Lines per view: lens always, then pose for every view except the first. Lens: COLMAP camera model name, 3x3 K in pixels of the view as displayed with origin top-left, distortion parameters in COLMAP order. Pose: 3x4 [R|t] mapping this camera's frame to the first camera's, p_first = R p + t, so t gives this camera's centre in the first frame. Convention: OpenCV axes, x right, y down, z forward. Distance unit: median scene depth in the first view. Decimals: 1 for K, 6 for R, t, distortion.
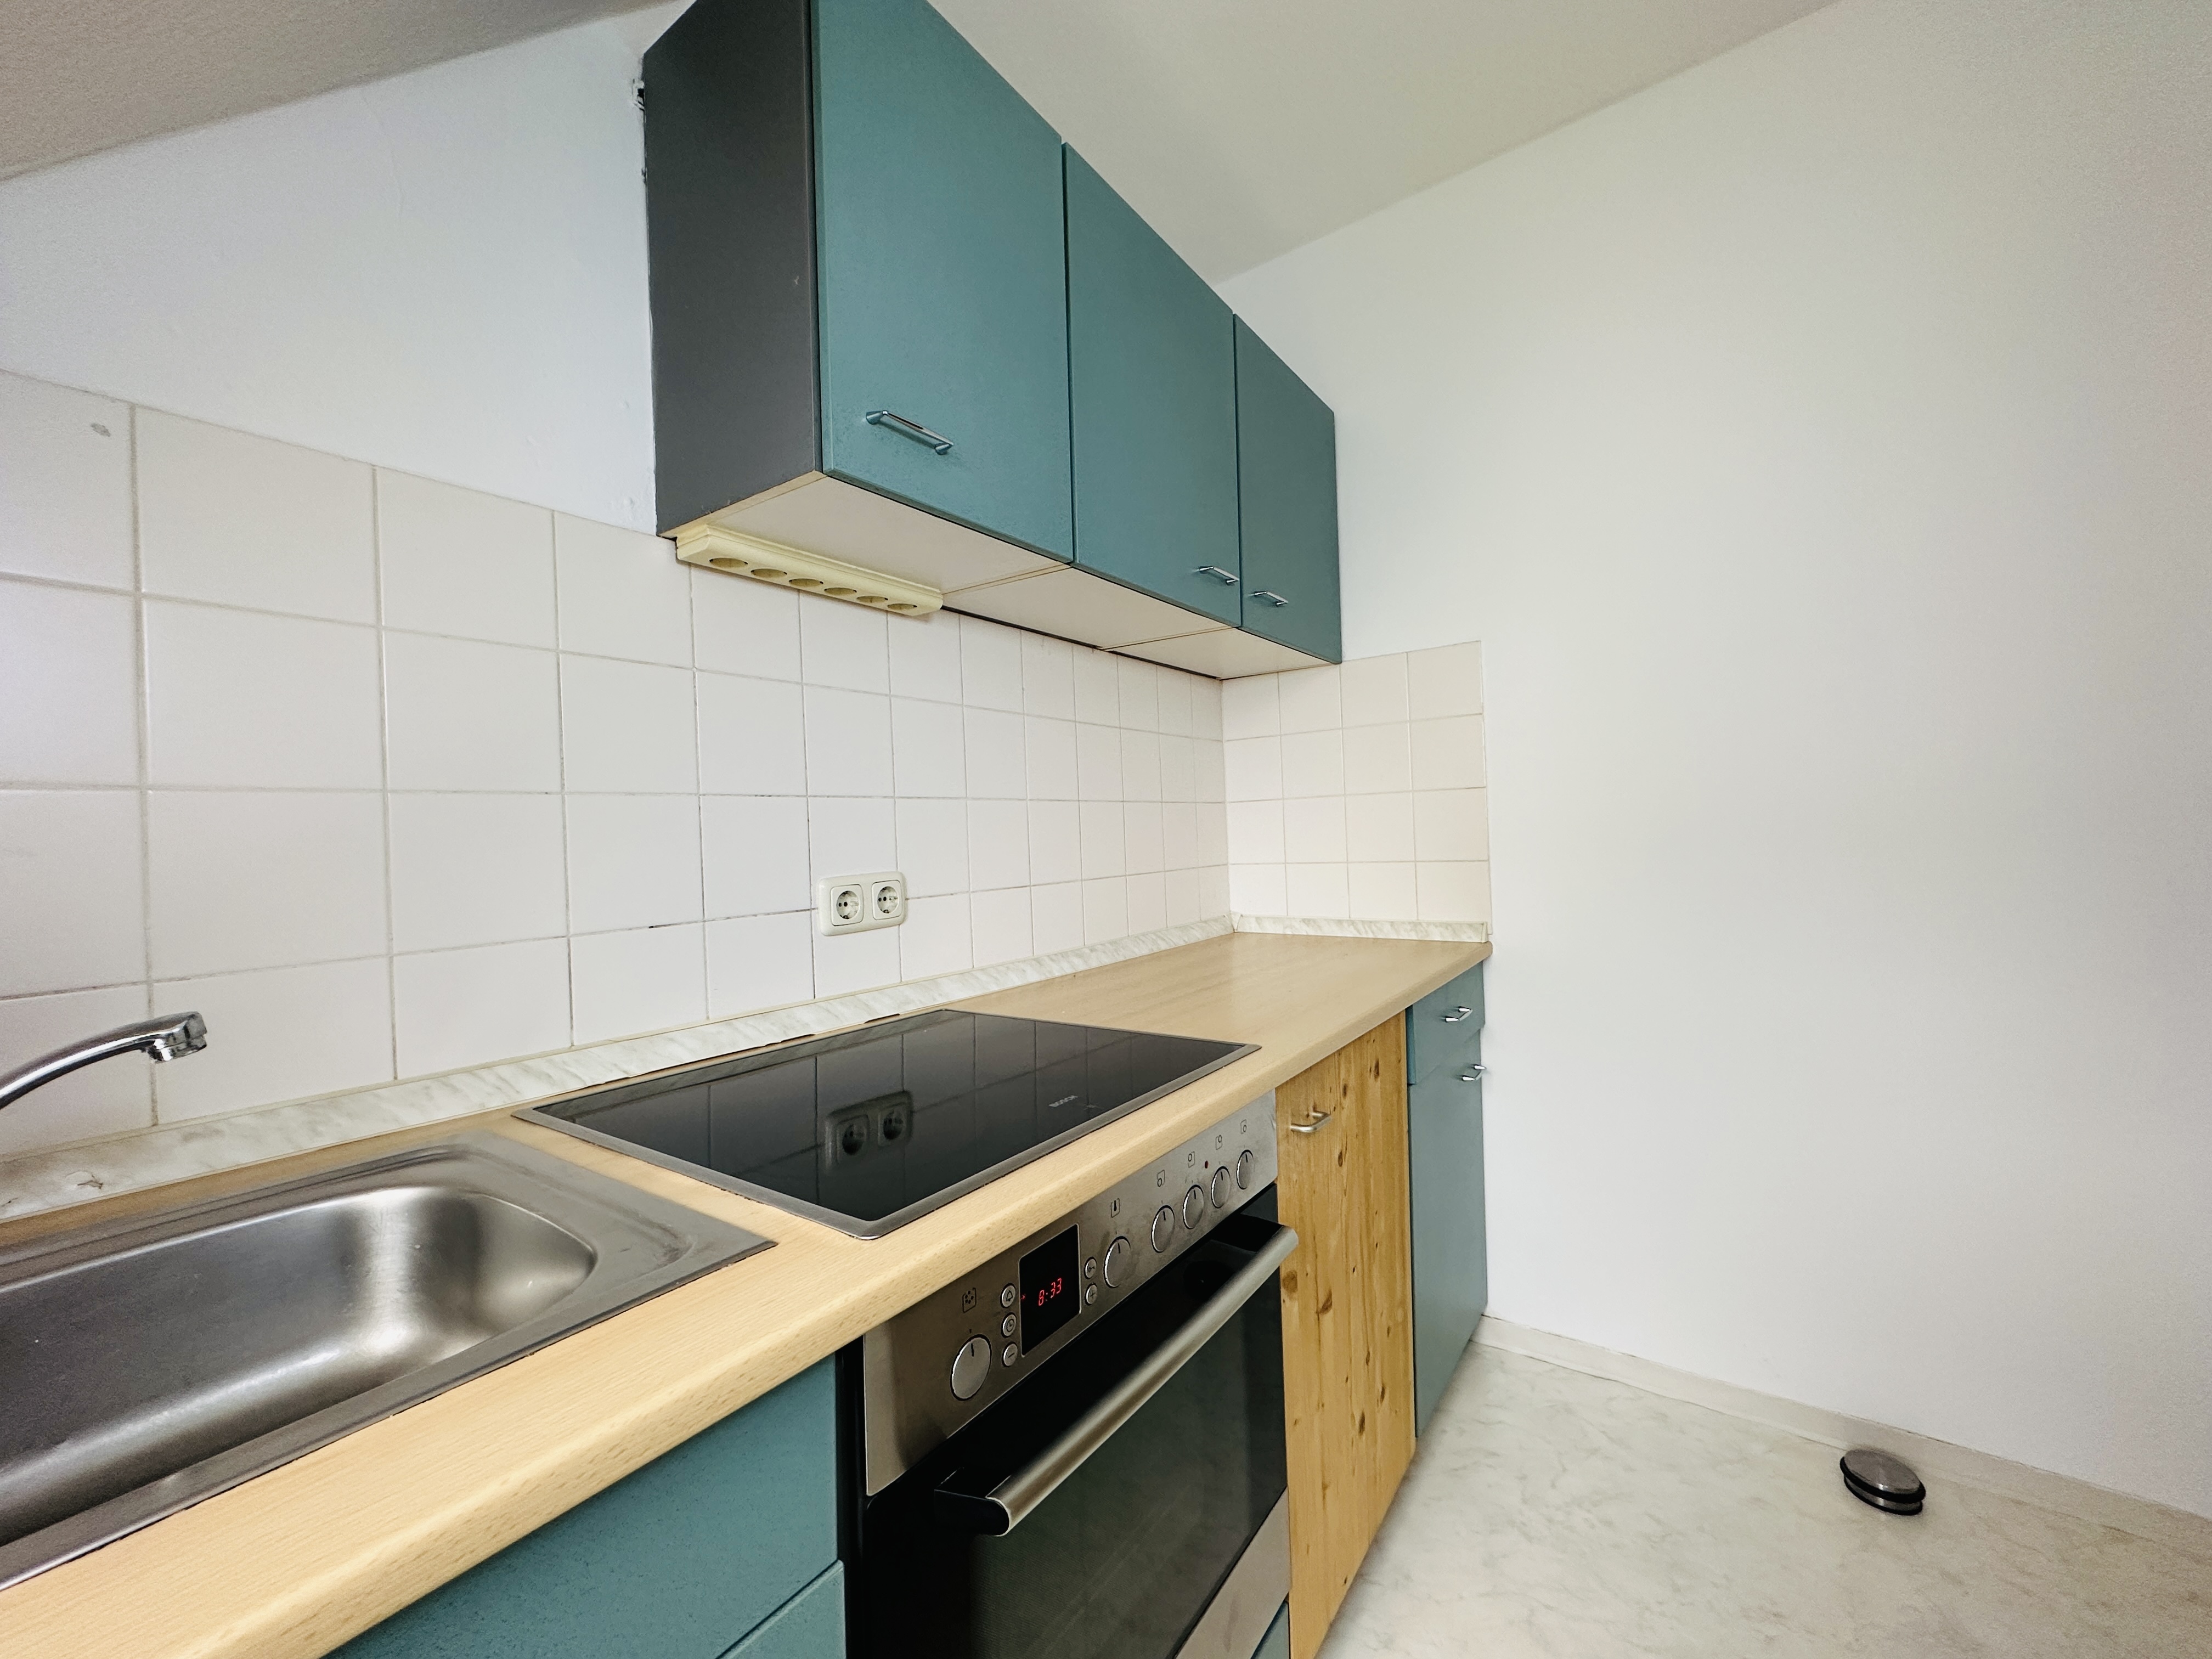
lens RADIAL K [[882.2, 0, 1109.2], [0, 882.2, 826.1], [0, 0, 1]] dist [-0.000686, 0.000038]
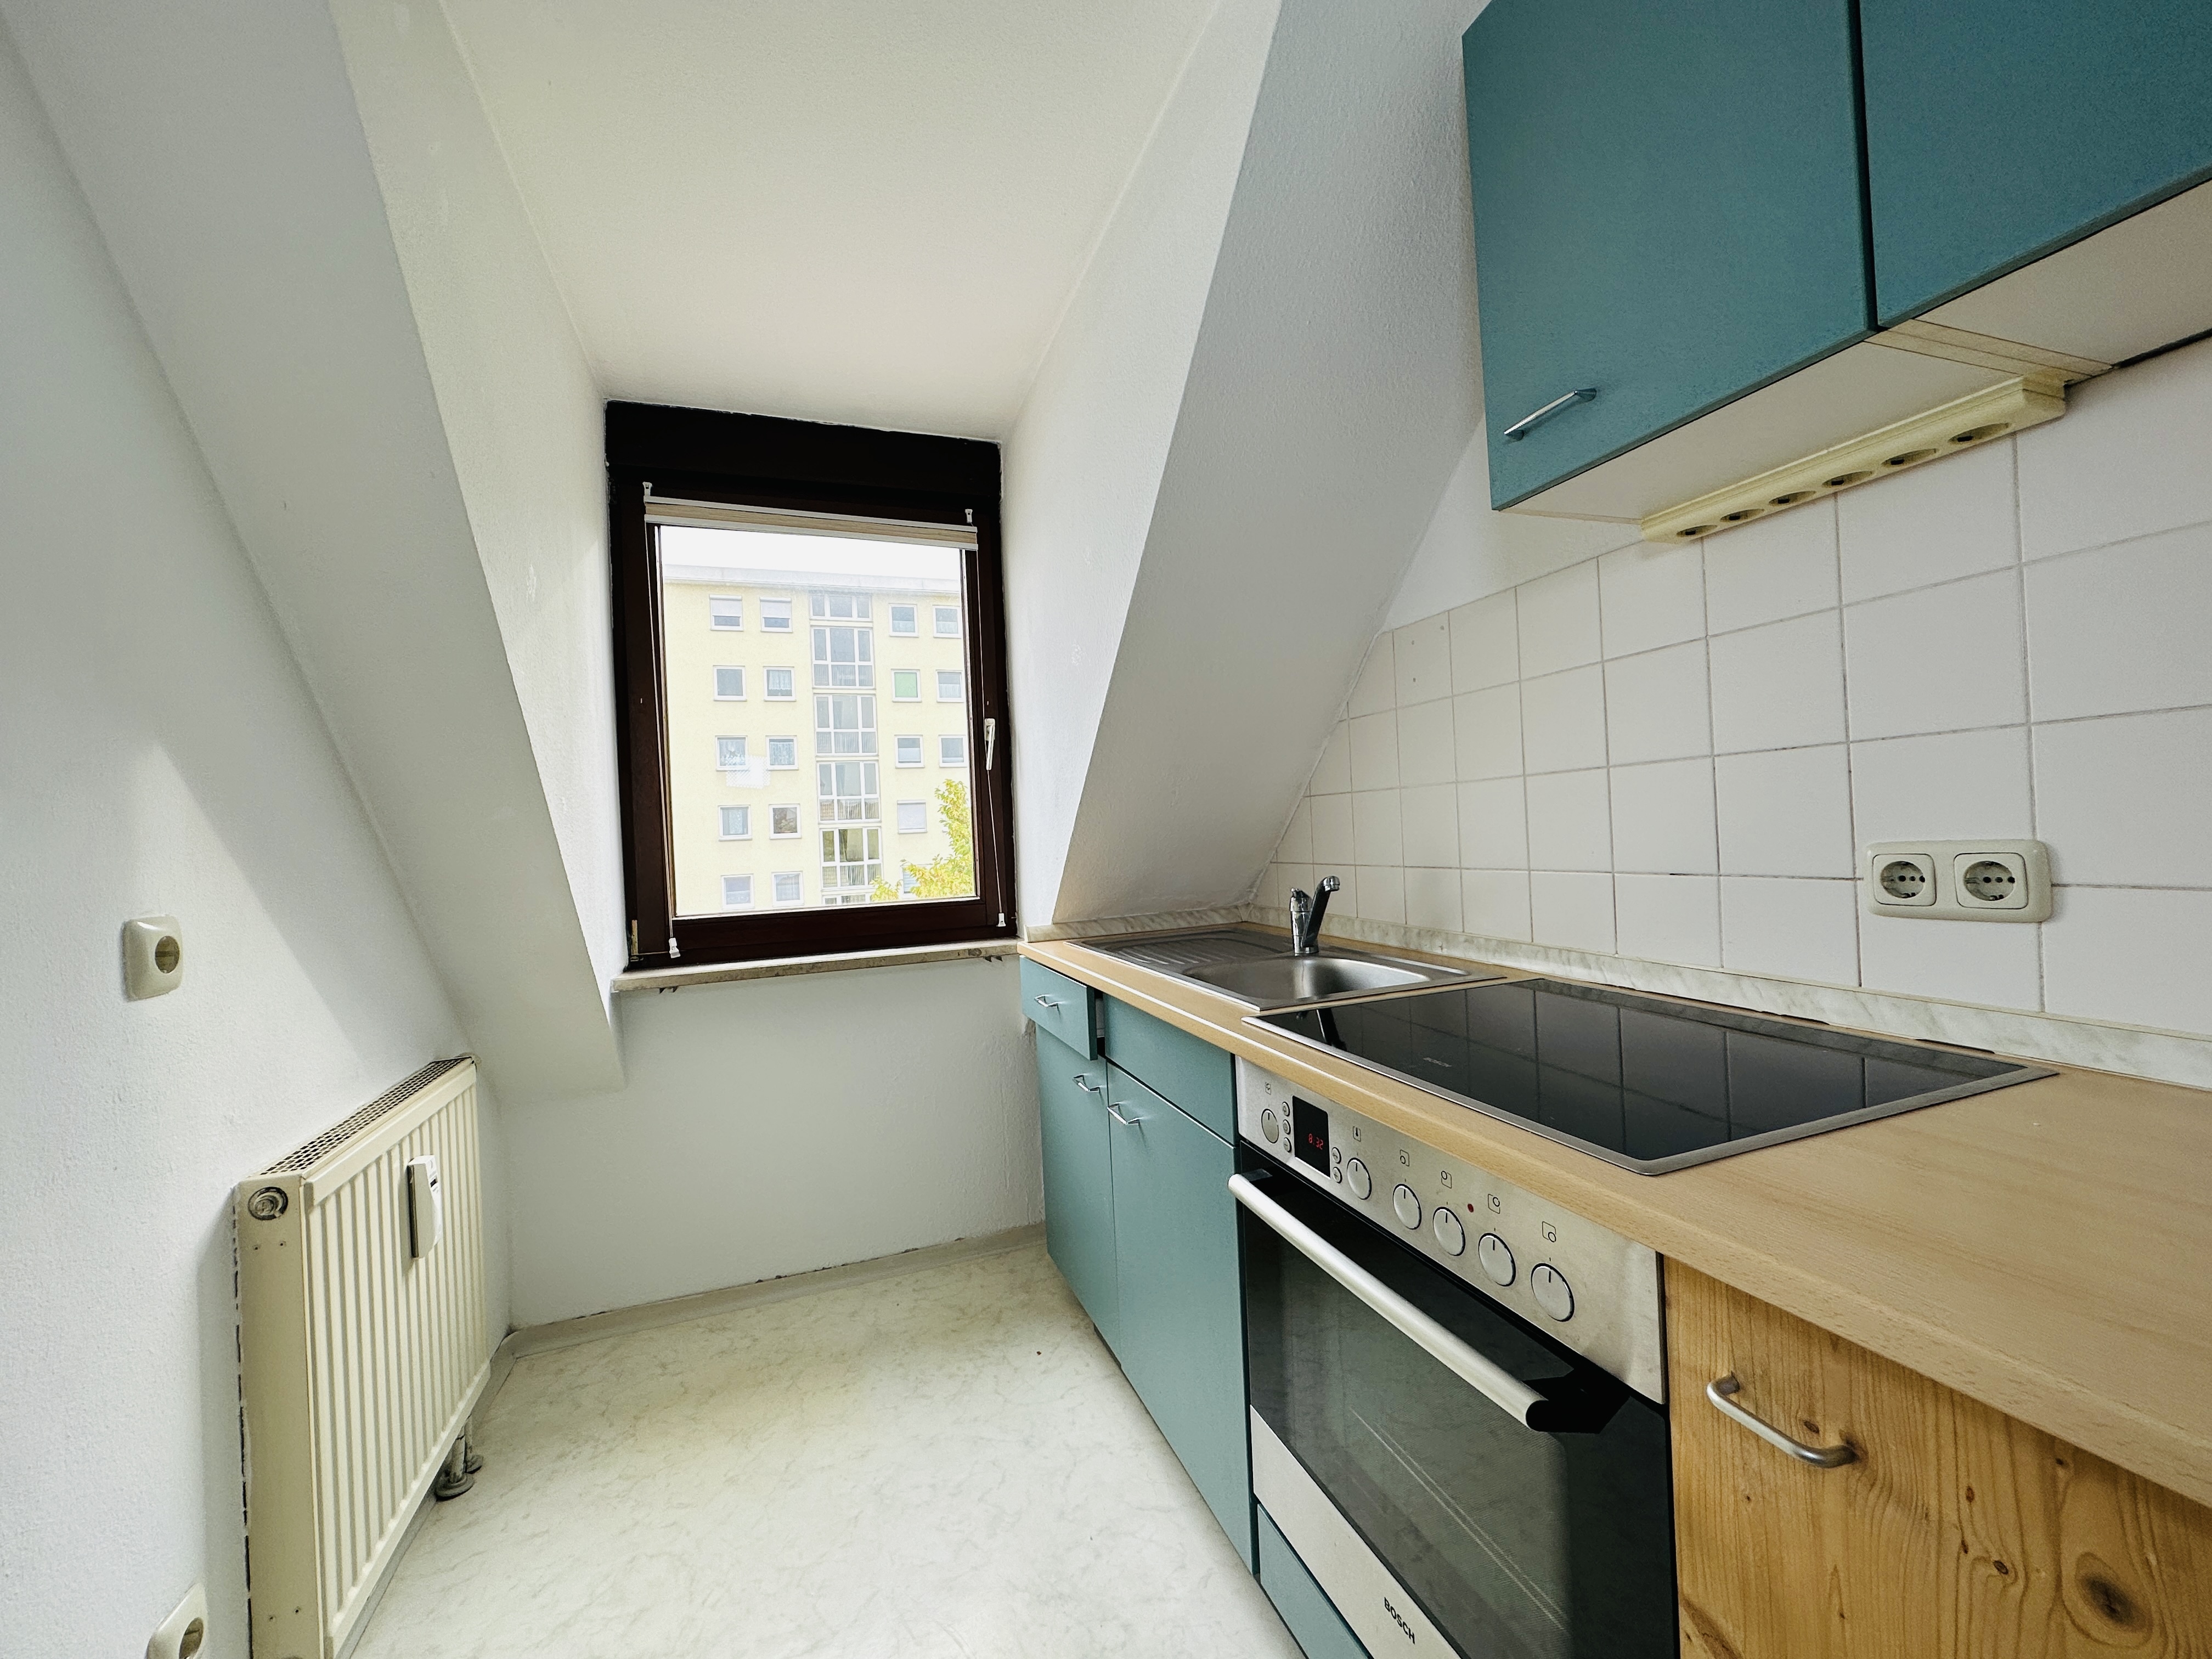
lens RADIAL K [[882.2, 0, 1109.2], [0, 882.2, 826.1], [0, 0, 1]] dist [-0.000686, 0.000038]
pose [[-0.560962, 0.058779, -0.825752, 0.825128], [0.074443, 0.997017, 0.020398, -0.027155], [0.824487, -0.050029, -0.563665, 1.001353]]
